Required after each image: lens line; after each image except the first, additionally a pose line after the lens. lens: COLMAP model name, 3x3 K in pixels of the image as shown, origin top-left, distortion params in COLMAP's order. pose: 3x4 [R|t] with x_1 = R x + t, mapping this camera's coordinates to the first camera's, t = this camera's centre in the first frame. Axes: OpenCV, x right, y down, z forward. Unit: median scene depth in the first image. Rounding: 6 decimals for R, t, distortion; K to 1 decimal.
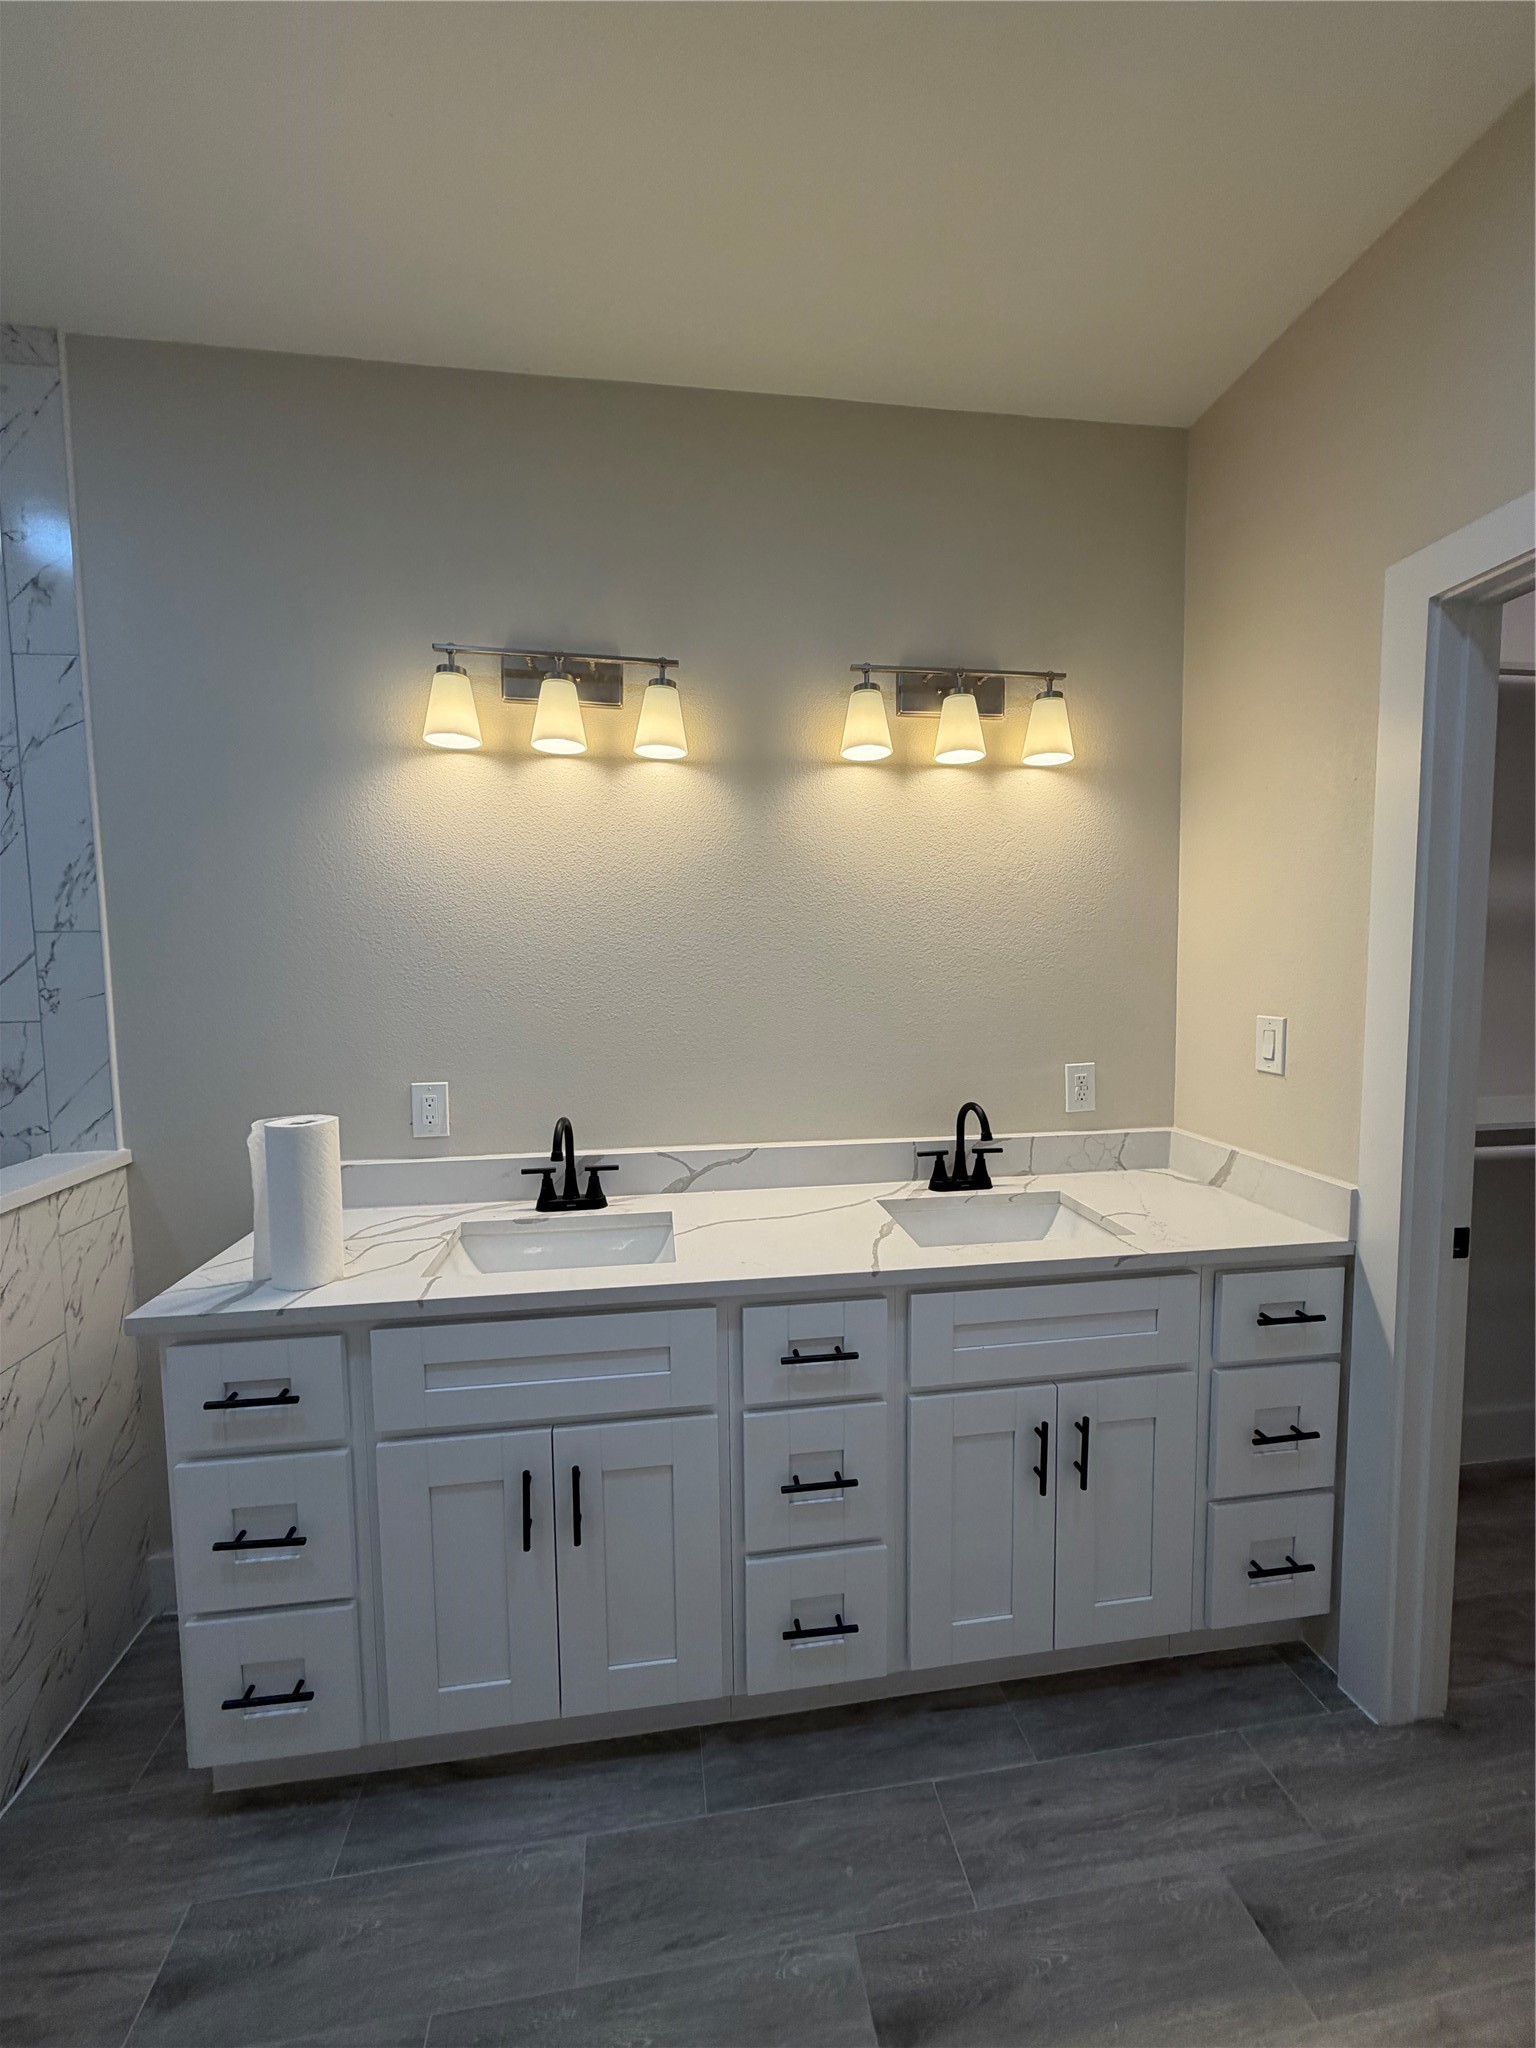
lens RADIAL K [[814.2, 0, 760.6], [0, 814.2, 1017.1], [0, 0, 1]] dist [-0.001504, 0.000657]
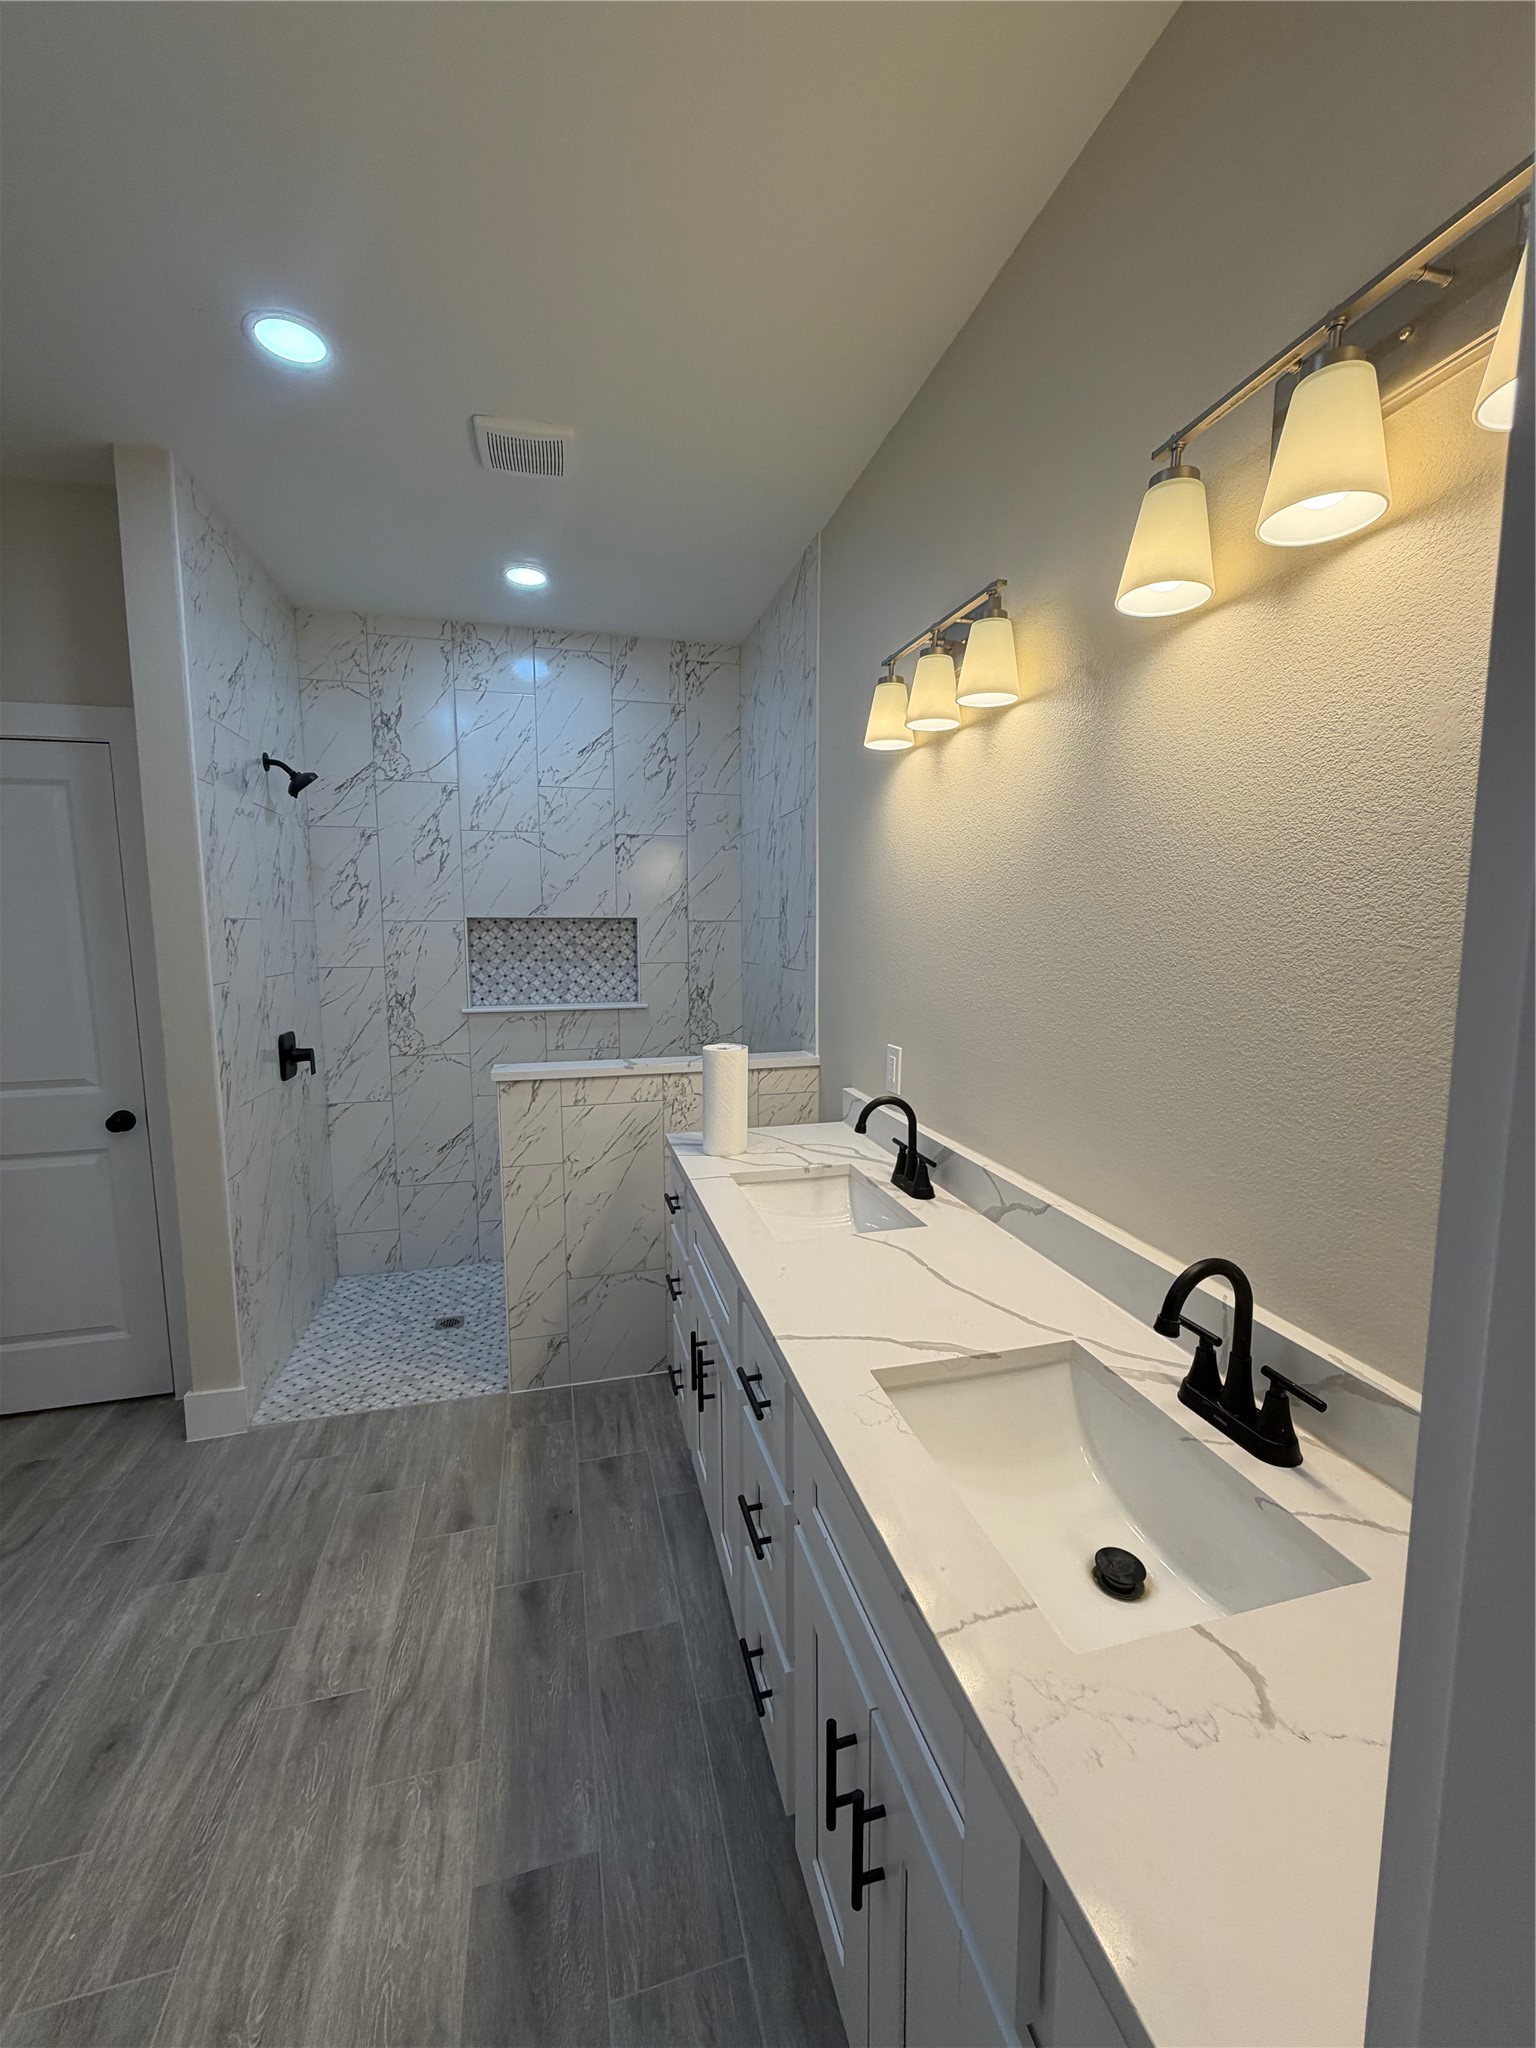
lens RADIAL K [[814.2, 0, 764.8], [0, 814.2, 1029.0], [0, 0, 1]] dist [-0.001504, 0.000657]
pose [[0.117423, 0.134029, -0.983996, 0.953296], [-0.065868, 0.989720, 0.126948, -0.103695], [0.990895, 0.049908, 0.125044, 0.919539]]
